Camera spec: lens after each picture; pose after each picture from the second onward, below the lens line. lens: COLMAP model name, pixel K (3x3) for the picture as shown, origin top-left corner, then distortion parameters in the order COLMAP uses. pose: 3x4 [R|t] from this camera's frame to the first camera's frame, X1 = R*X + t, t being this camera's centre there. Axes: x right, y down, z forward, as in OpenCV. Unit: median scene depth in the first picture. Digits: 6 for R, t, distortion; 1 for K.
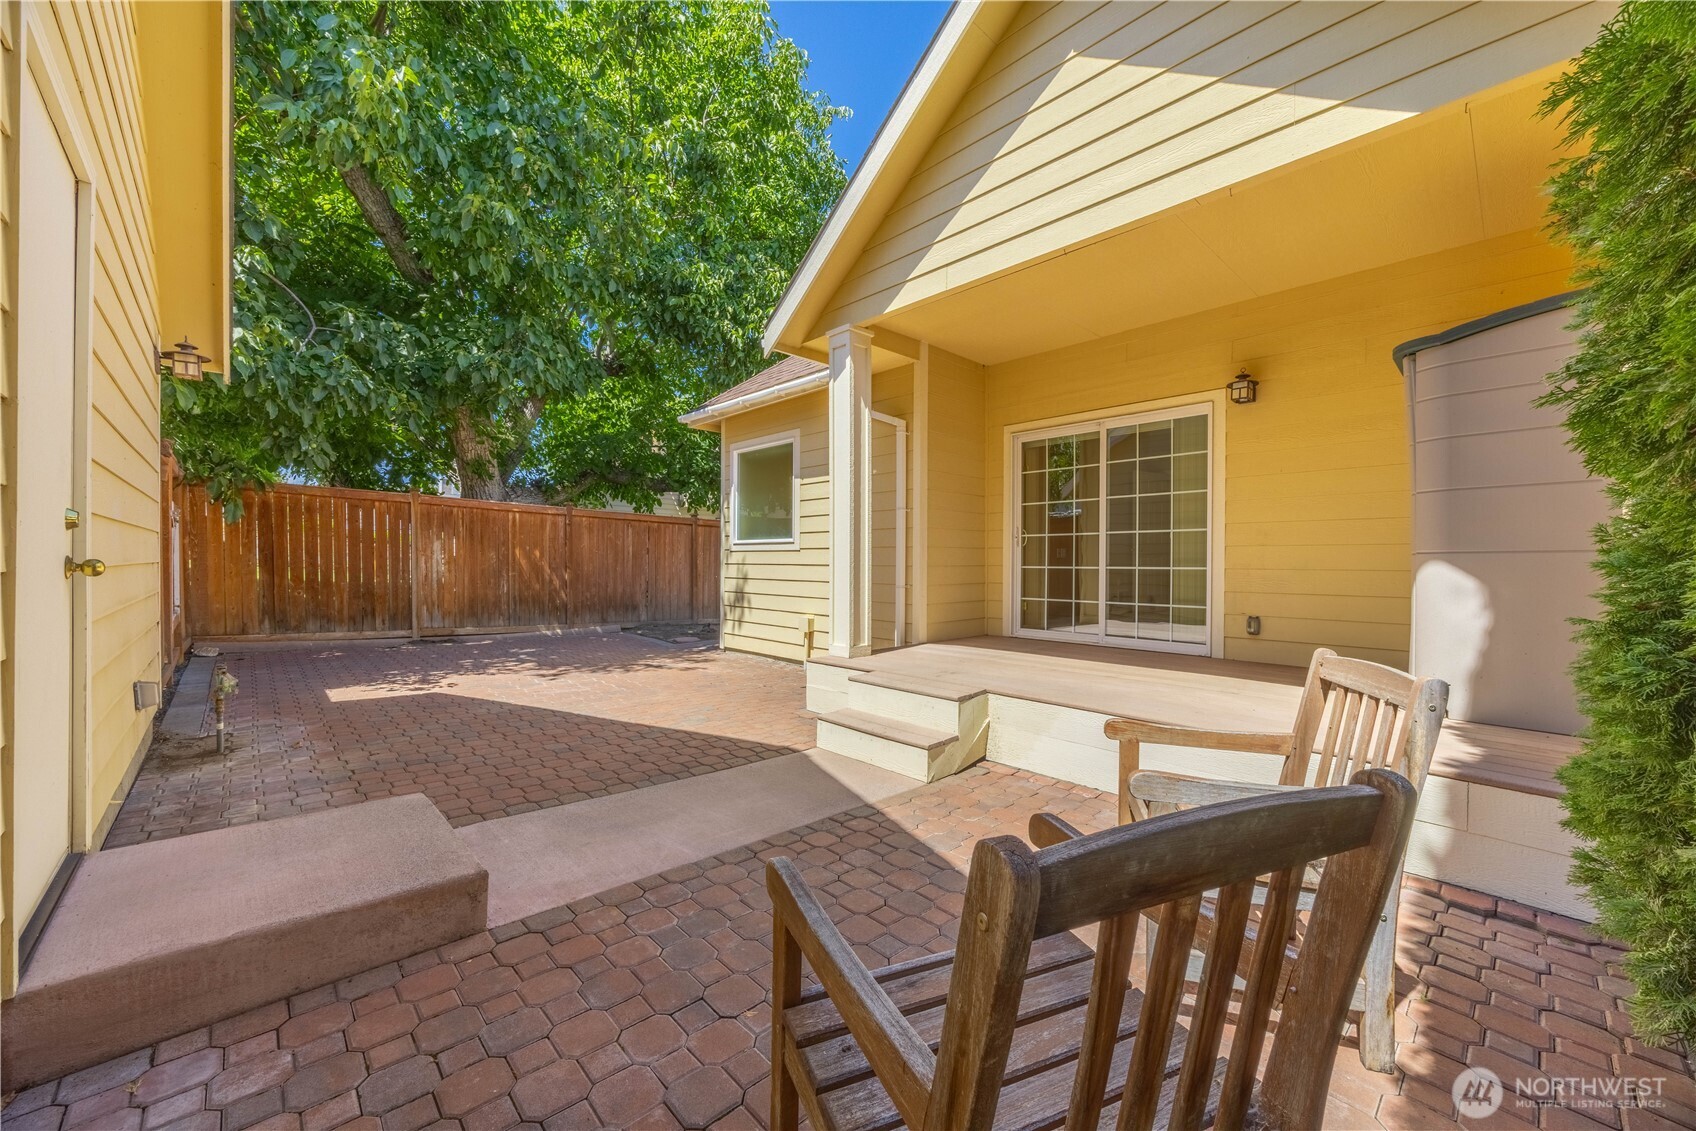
lens RADIAL K [[642.5, 0, 837.1], [0, 642.5, 565.9], [0, 0, 1]] dist [-0.001754, -0.000870]
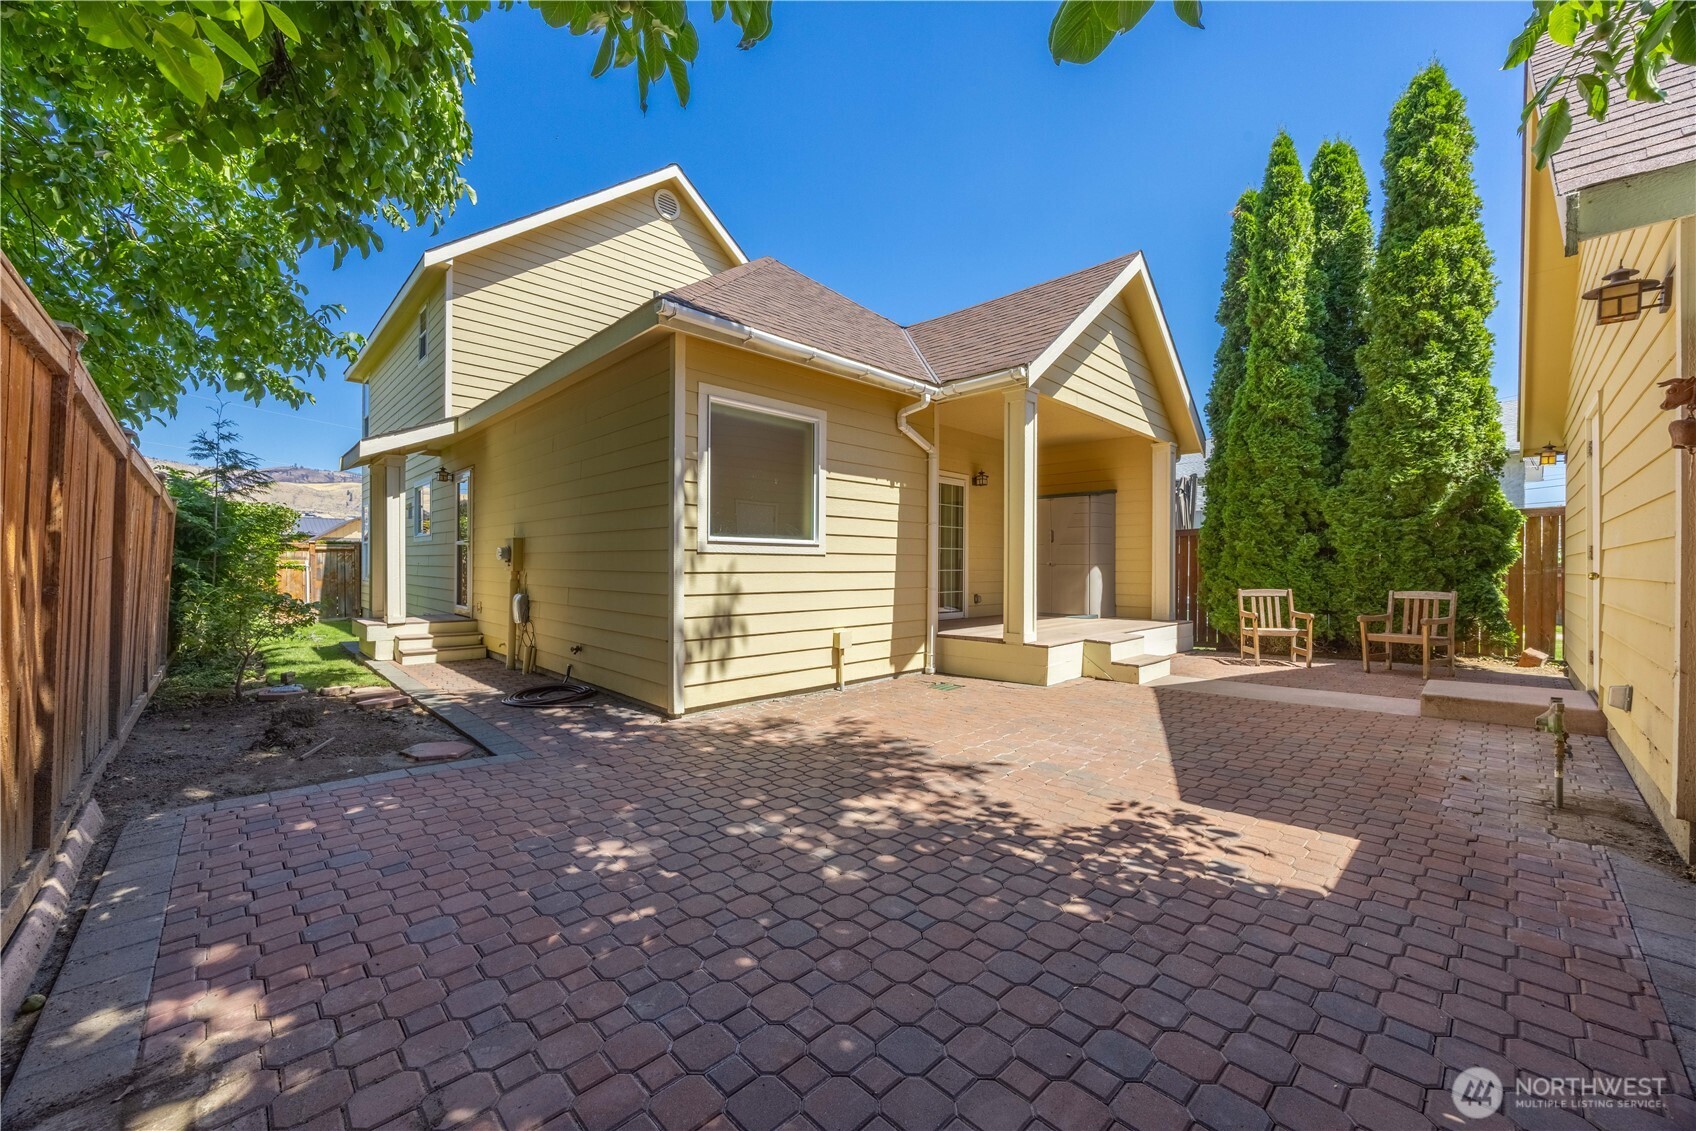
lens RADIAL K [[642.5, 0, 830.8], [0, 642.5, 561.5], [0, 0, 1]] dist [-0.001754, -0.000870]
pose [[-0.001813, -0.000878, 0.999998, -0.792840], [0.002429, 0.999997, 0.000882, -0.014500], [-0.999995, 0.002430, -0.001811, 0.869234]]
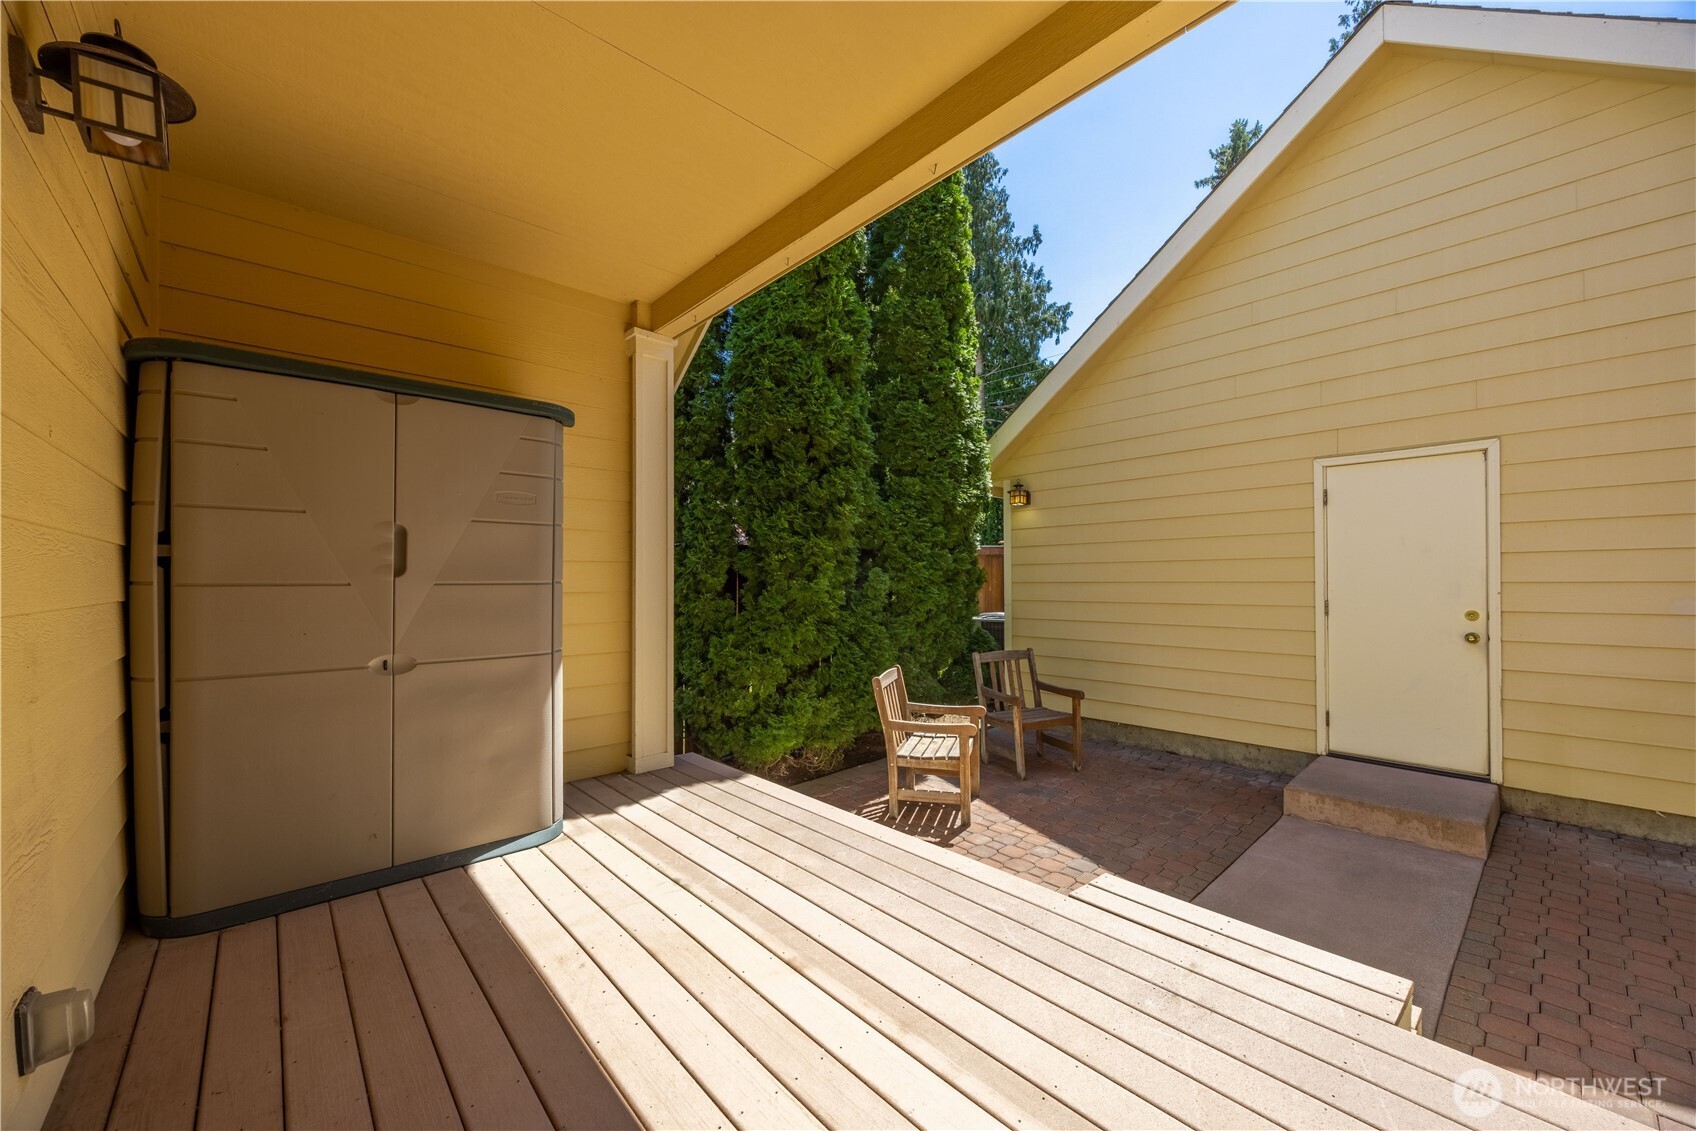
lens RADIAL K [[642.5, 0, 826.7], [0, 642.5, 575.3], [0, 0, 1]] dist [-0.001754, -0.000870]
pose [[-0.999279, -0.000451, 0.037965, 0.201636], [-0.000437, 1.000000, 0.000374, -0.048586], [-0.037965, 0.000357, -0.999279, 0.738443]]
